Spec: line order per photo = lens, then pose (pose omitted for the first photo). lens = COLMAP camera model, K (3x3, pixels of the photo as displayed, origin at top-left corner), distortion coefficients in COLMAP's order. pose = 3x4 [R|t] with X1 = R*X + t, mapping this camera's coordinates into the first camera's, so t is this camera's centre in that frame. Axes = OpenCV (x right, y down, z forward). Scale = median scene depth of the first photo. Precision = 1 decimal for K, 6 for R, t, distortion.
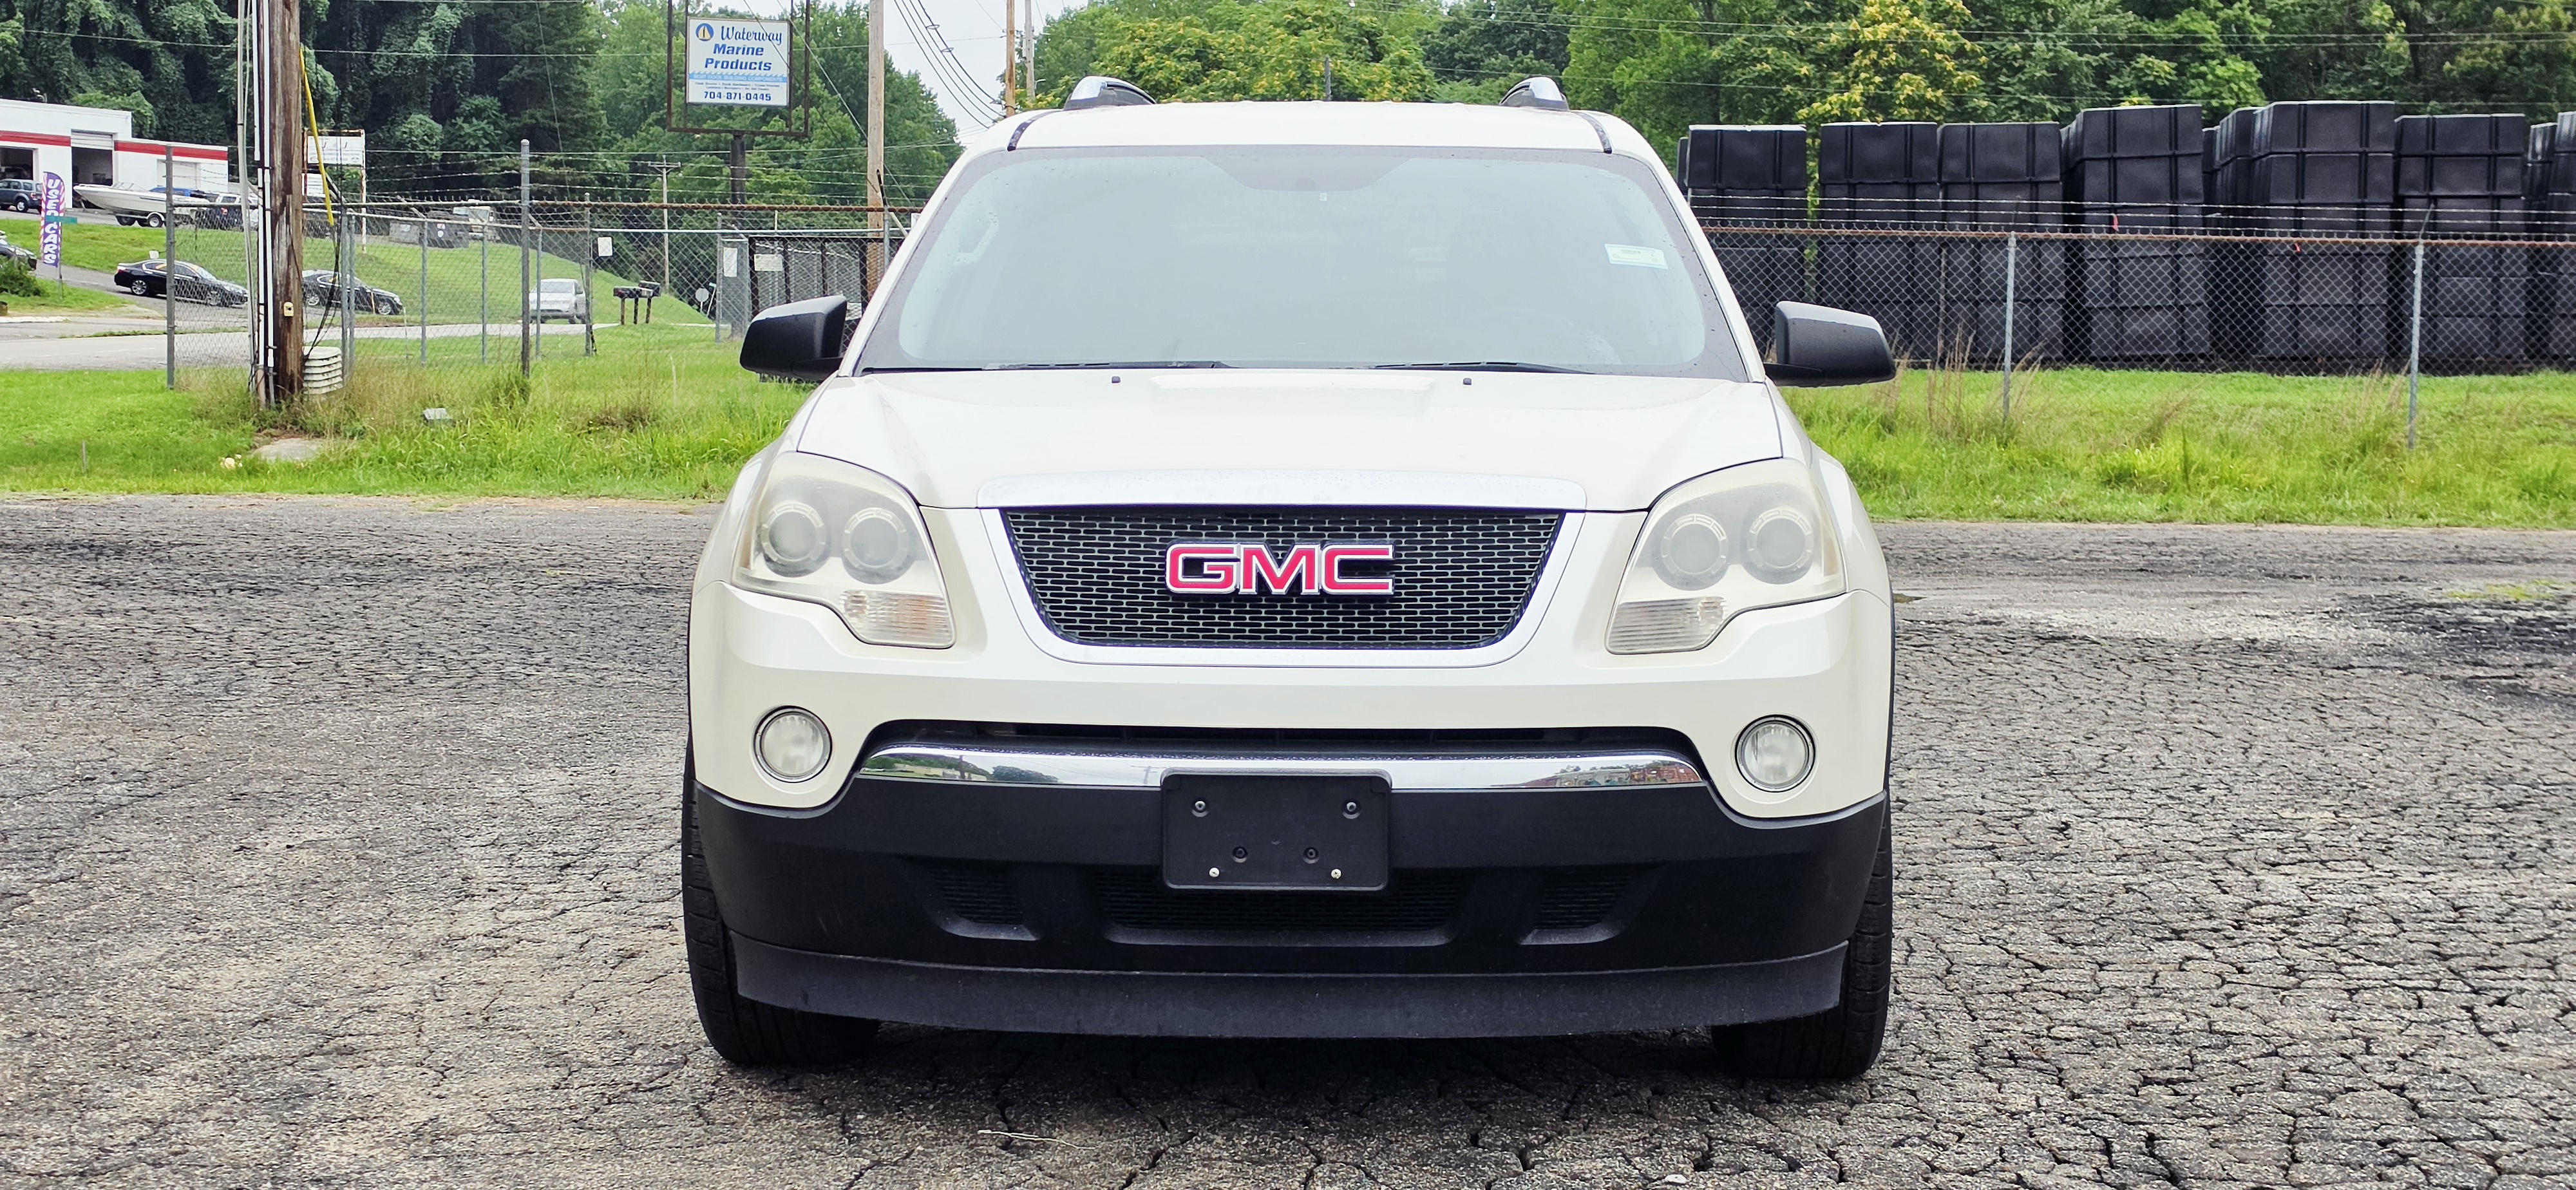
lens RADIAL K [[3670.0, 0, 1261.1], [0, 3670.0, 603.1], [0, 0, 1]] dist [0.114713, 0.000000]
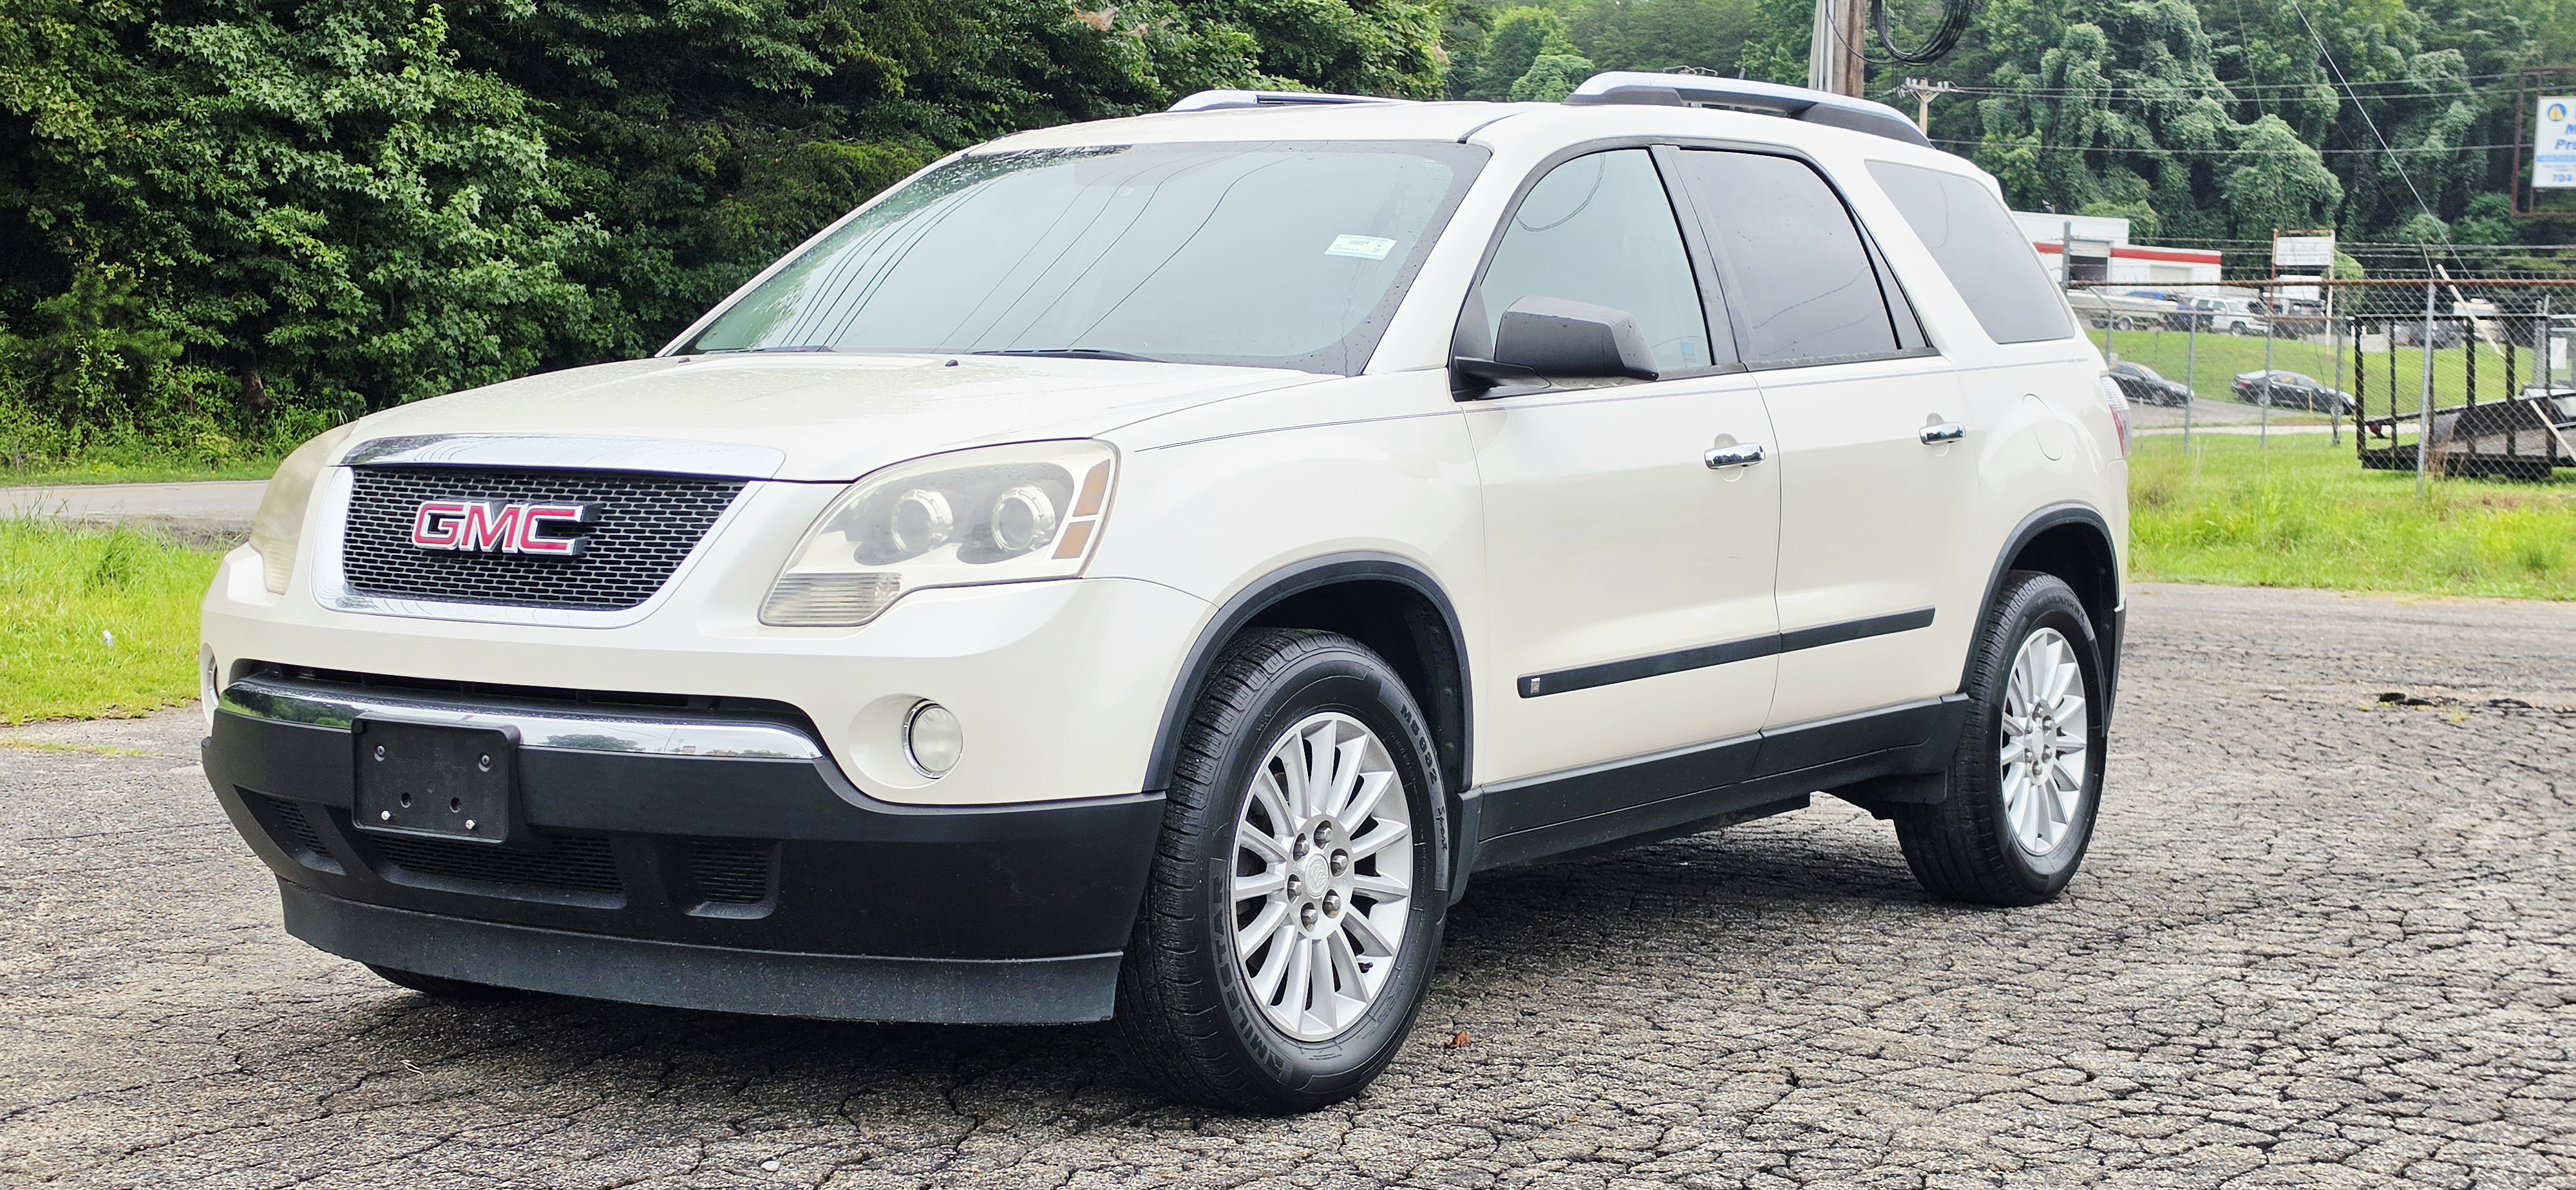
lens RADIAL K [[3670.0, 0, 1337.2], [0, 3670.0, 632.6], [0, 0, 1]] dist [0.114713, 0.000000]
pose [[0.855684, 0.041375, -0.515842, 0.718618], [-0.052537, 0.998594, -0.007054, 0.014537], [0.514825, 0.033137, 0.856655, 0.233649]]
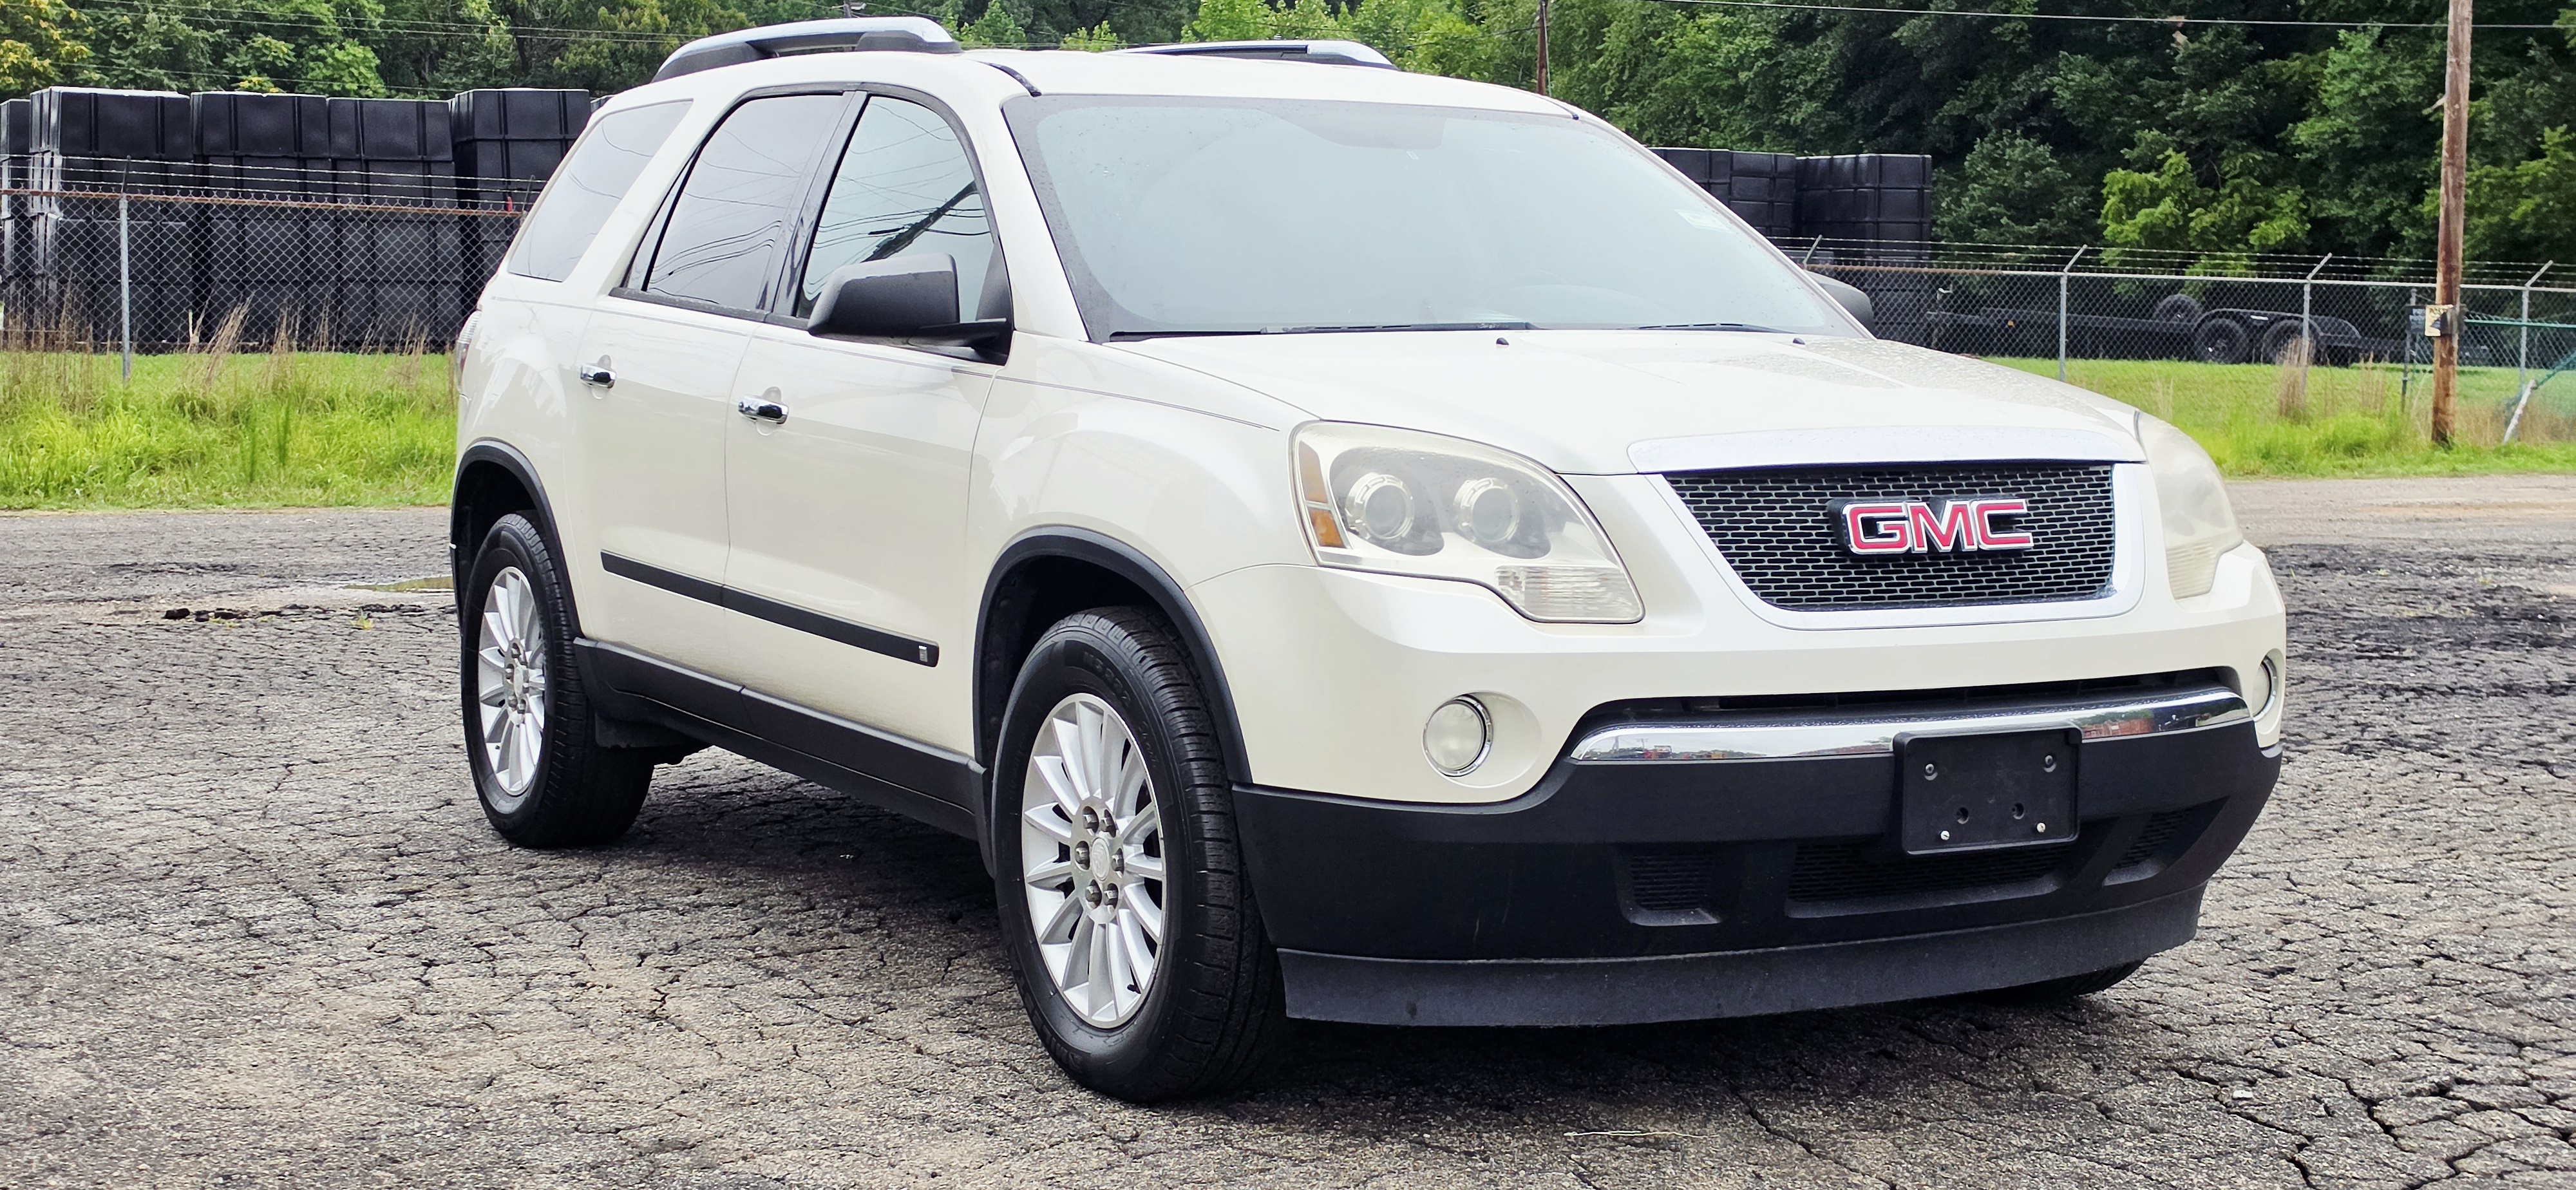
lens RADIAL K [[3670.0, 0, 1303.0], [0, 3670.0, 601.7], [0, 0, 1]] dist [0.114713, 0.000000]
pose [[0.850075, -0.042077, 0.524978, -0.645367], [0.040491, 0.999075, 0.014511, -0.010080], [-0.525102, 0.008921, 0.850992, 0.238644]]
